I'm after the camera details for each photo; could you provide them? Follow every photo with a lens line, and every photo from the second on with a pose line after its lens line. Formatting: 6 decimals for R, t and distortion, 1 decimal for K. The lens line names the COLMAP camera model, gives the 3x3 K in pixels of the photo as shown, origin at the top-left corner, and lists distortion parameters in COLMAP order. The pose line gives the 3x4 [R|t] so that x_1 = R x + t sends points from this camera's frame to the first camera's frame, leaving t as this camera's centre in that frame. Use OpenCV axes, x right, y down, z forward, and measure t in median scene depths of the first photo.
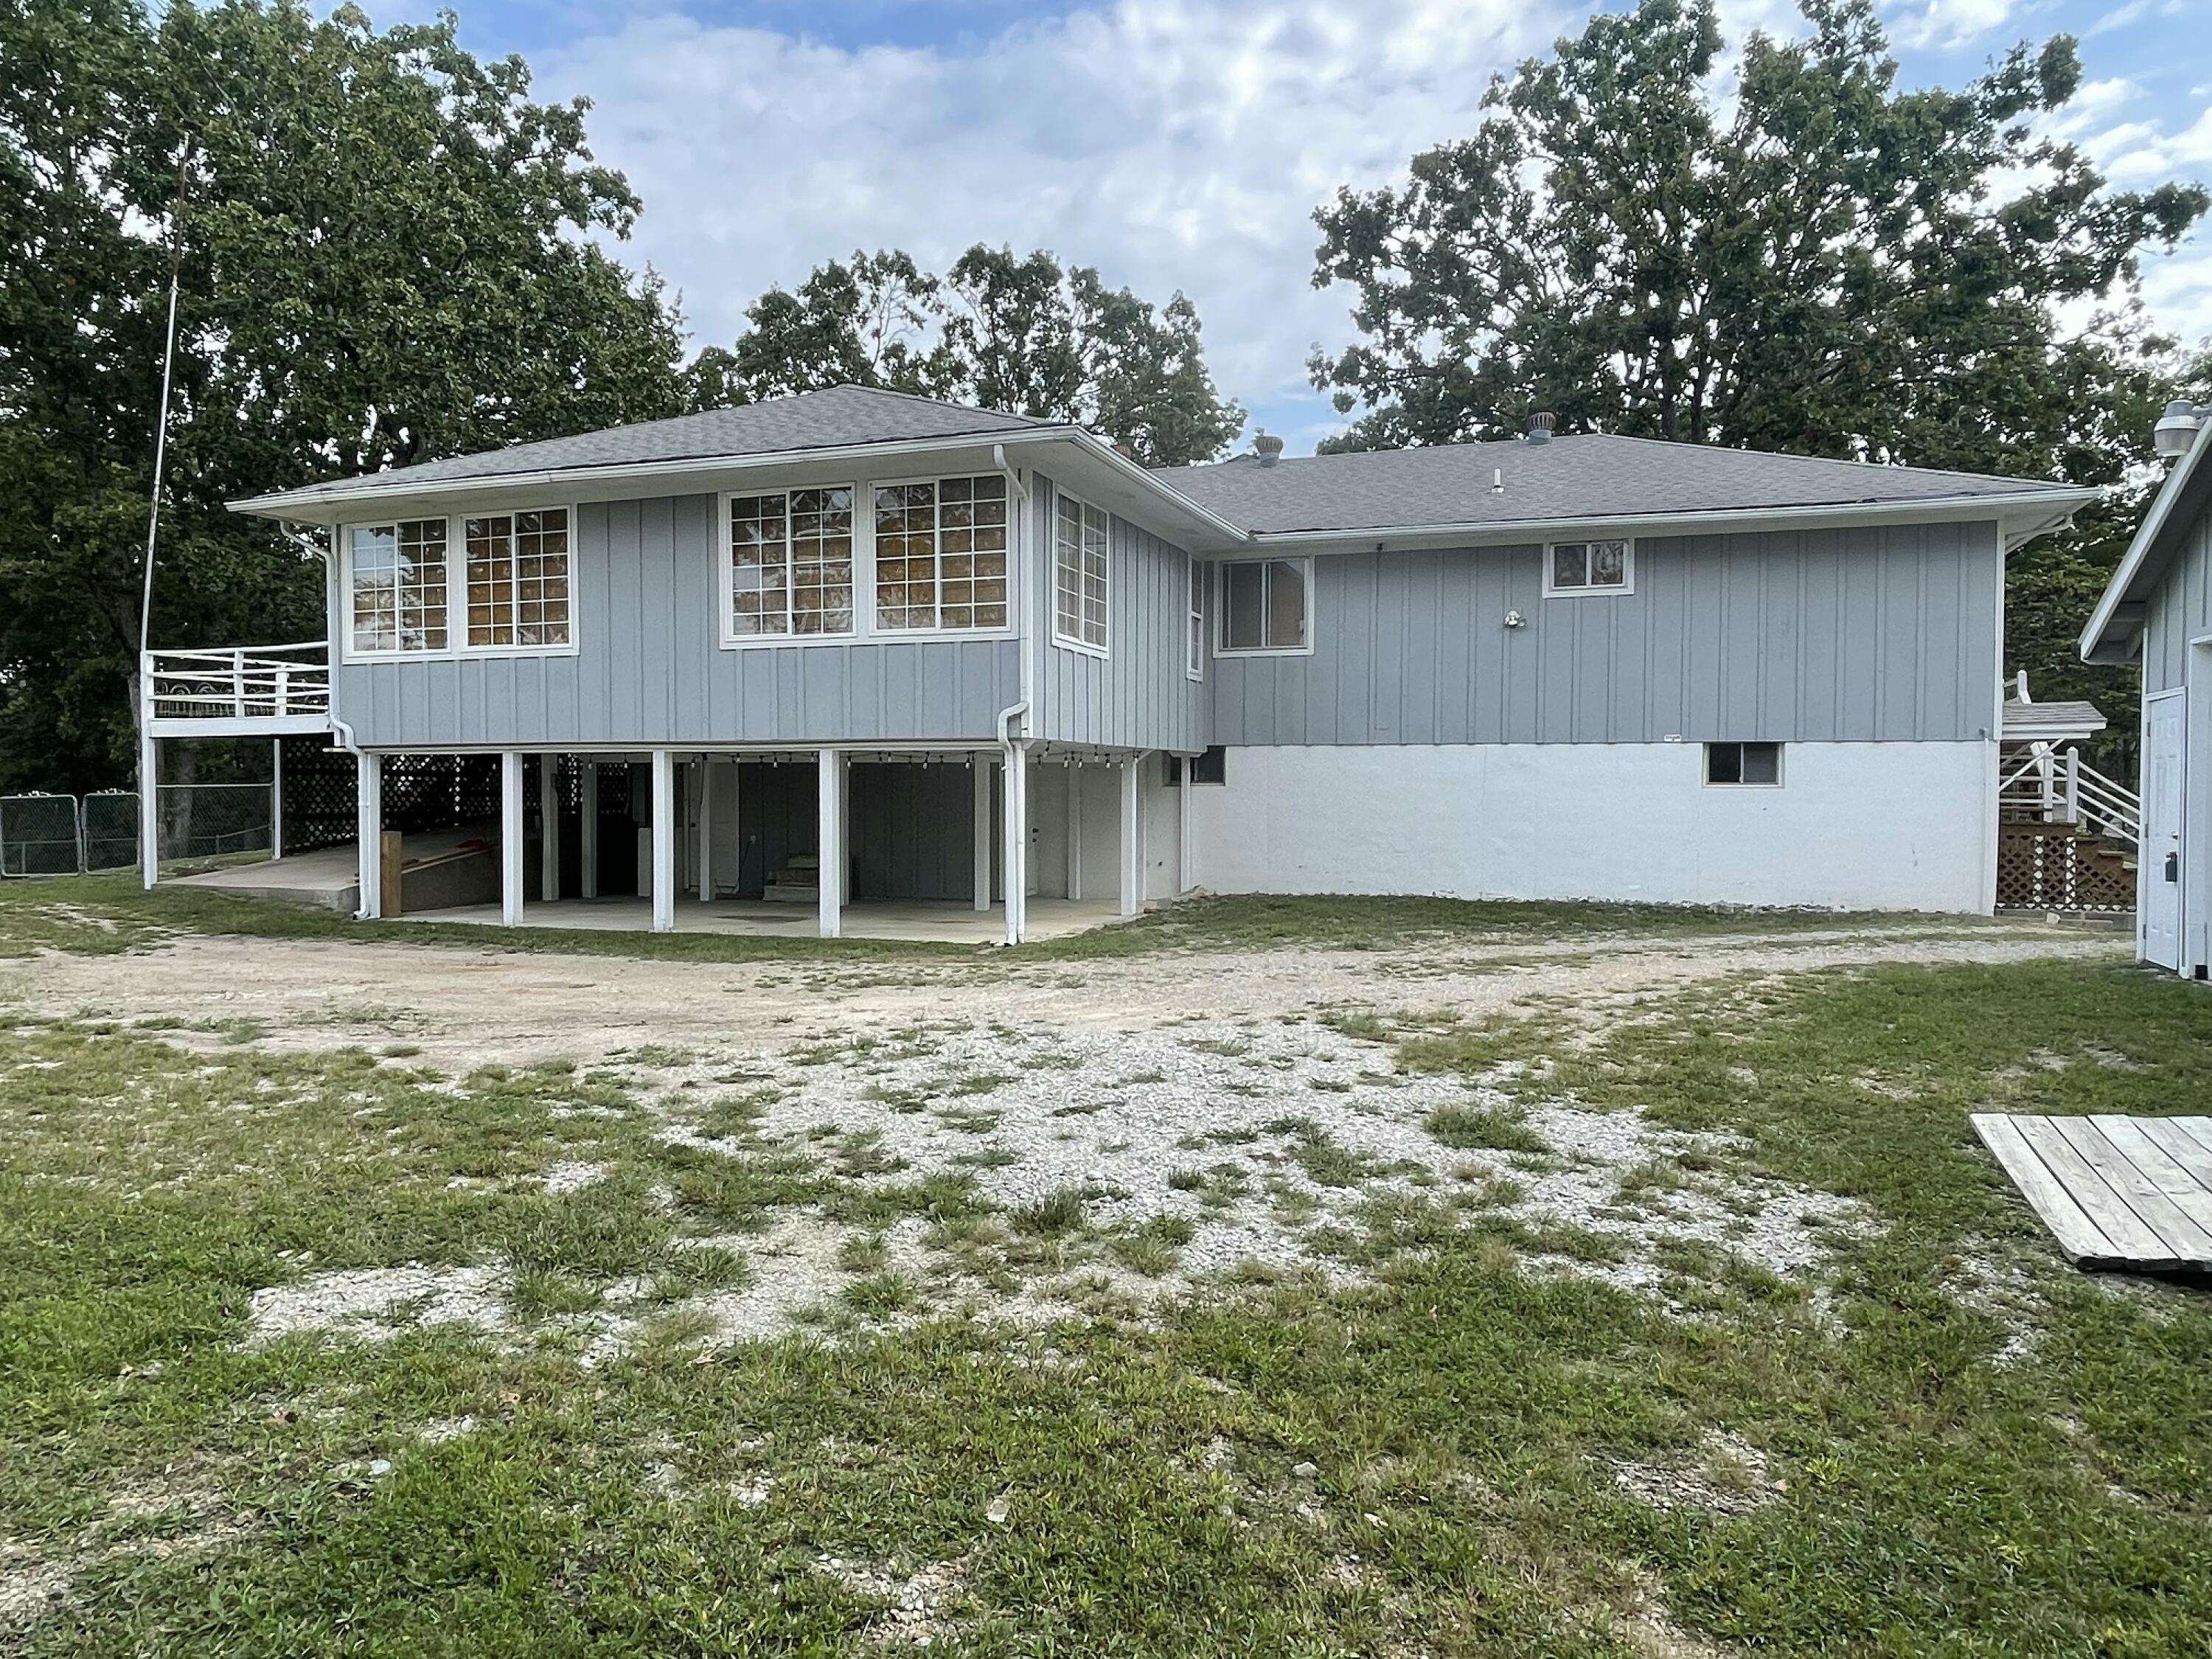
lens RADIAL K [[1393.9, 0, 1108.4], [0, 1393.9, 793.2], [0, 0, 1]] dist [0.121126, -0.106153]
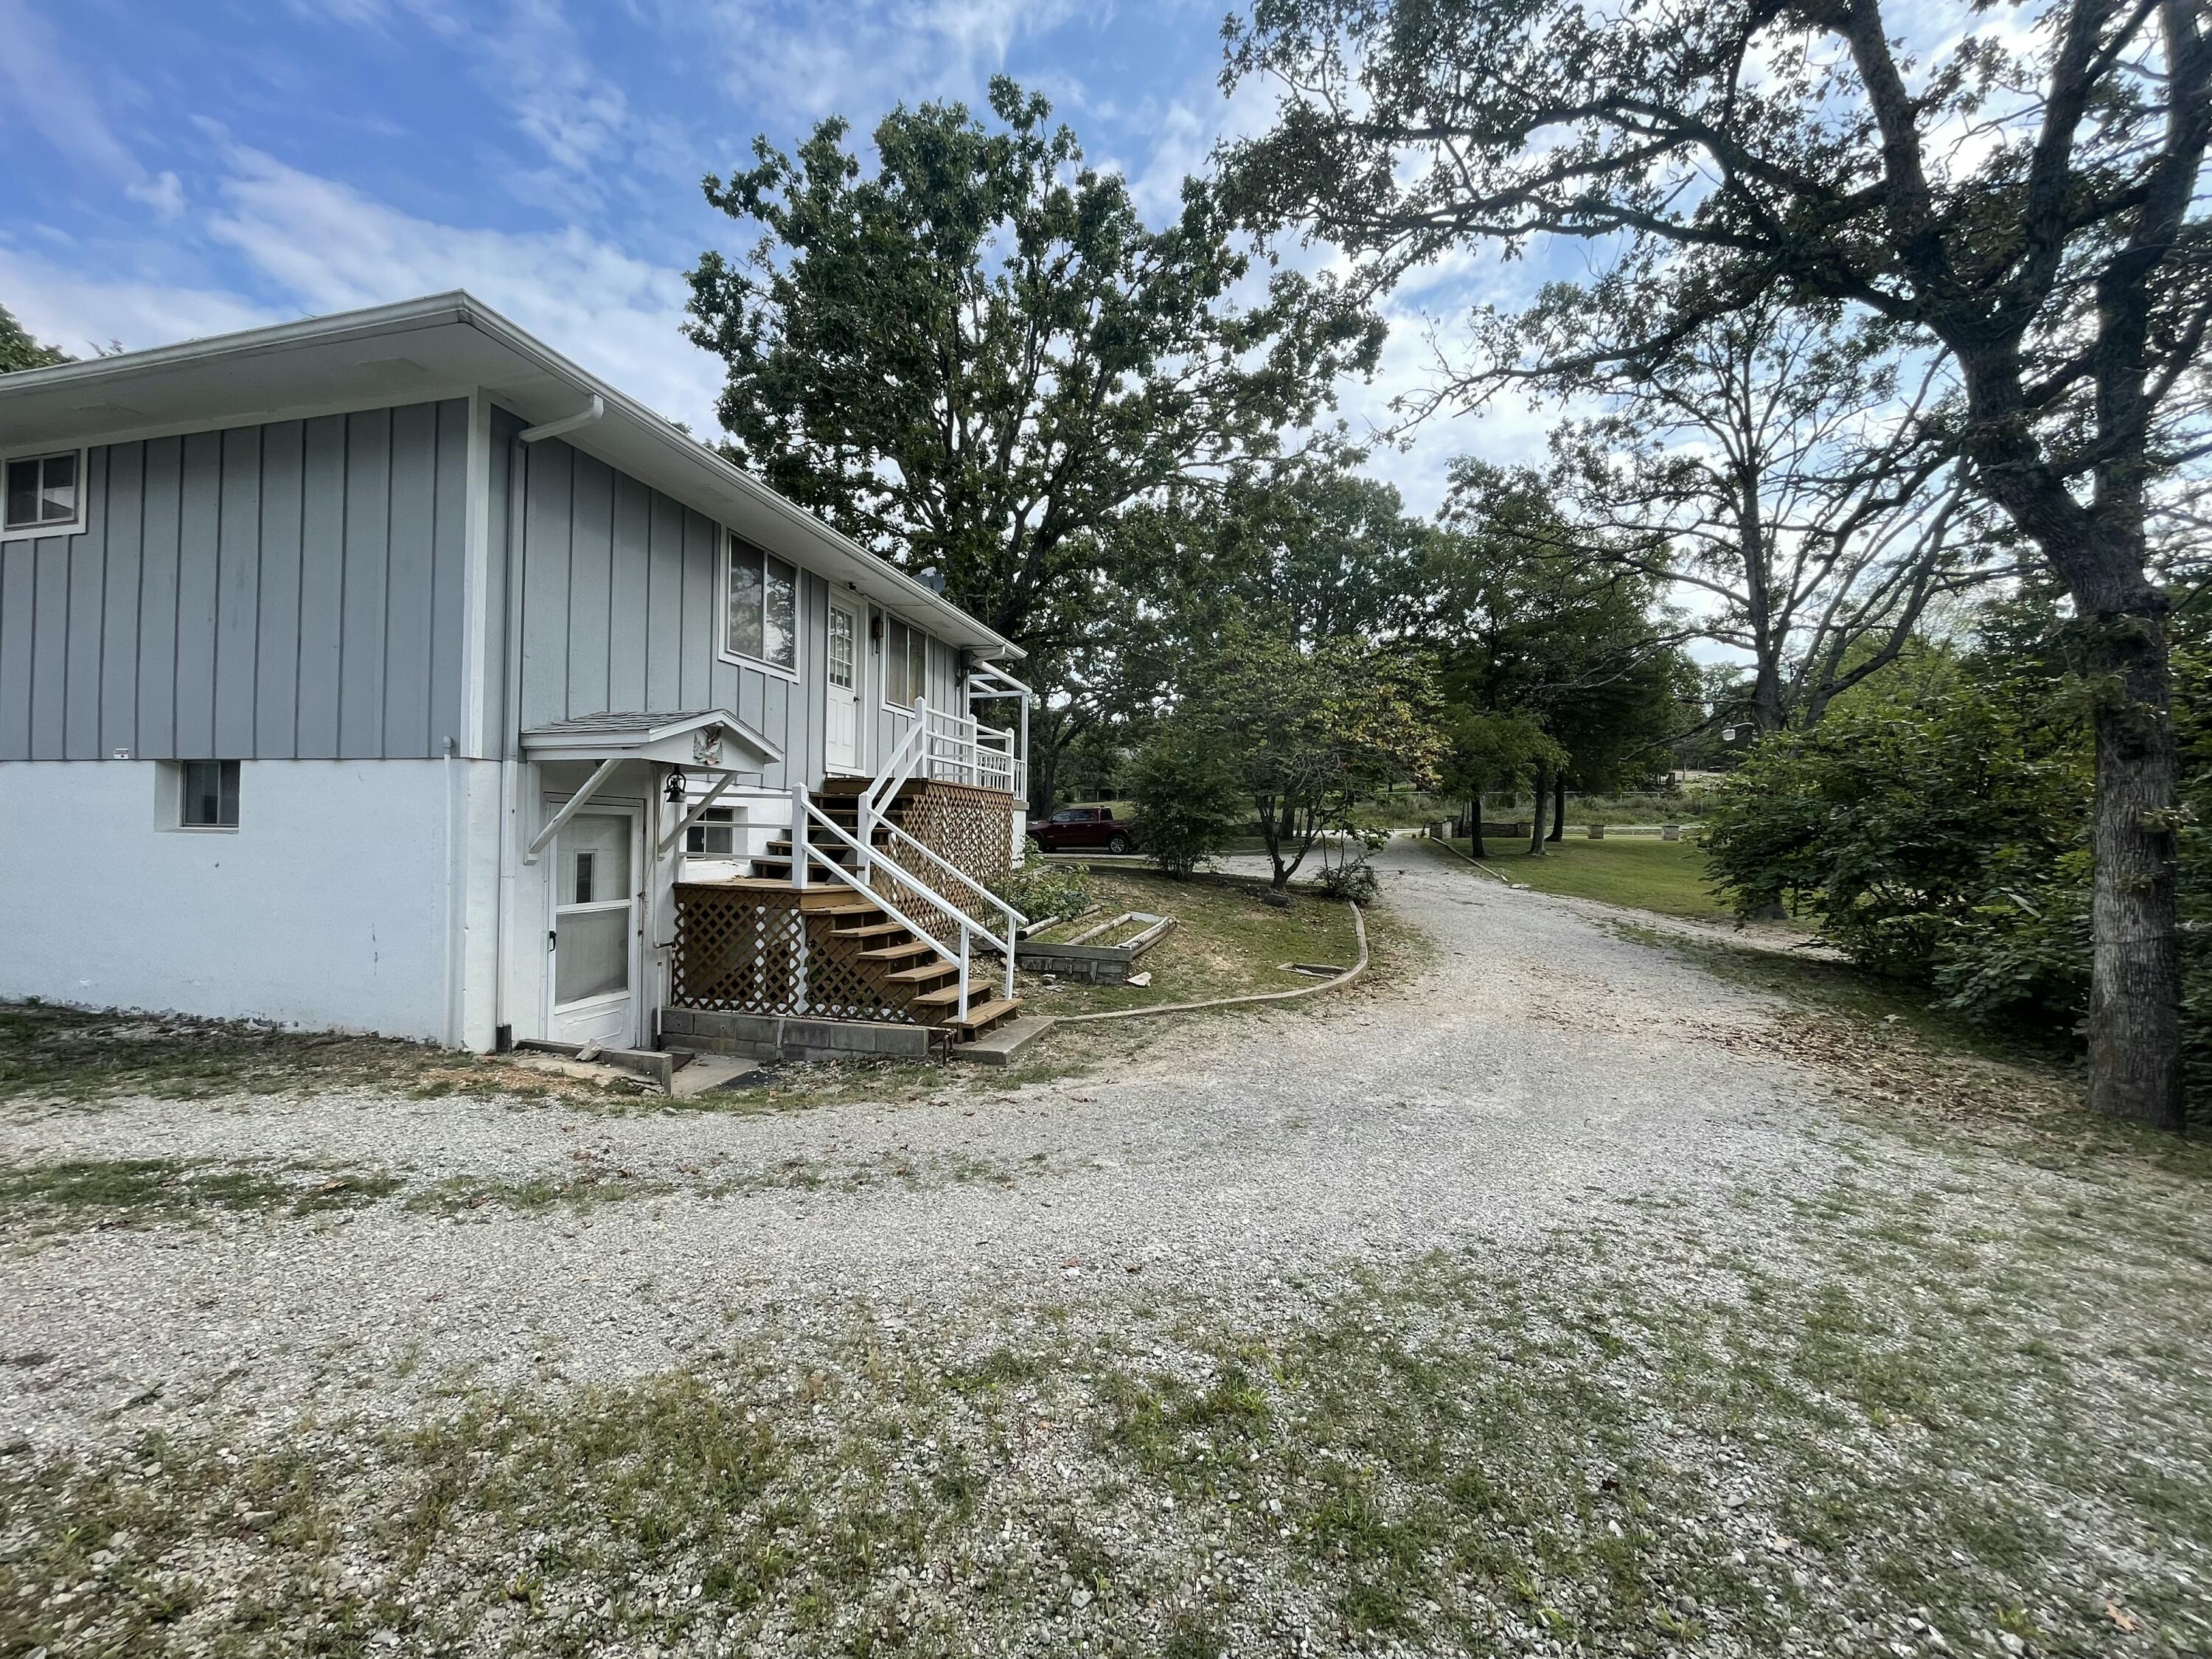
lens RADIAL K [[888.1, 0, 1106.0], [0, 888.1, 829.5], [0, 0, 1]] dist [-0.001852, 0.000048]
pose [[0.994817, 0.011451, 0.101038, 0.780915], [-0.009450, 0.999750, -0.020265, -0.001331], [-0.101245, 0.019205, 0.994676, 0.550015]]
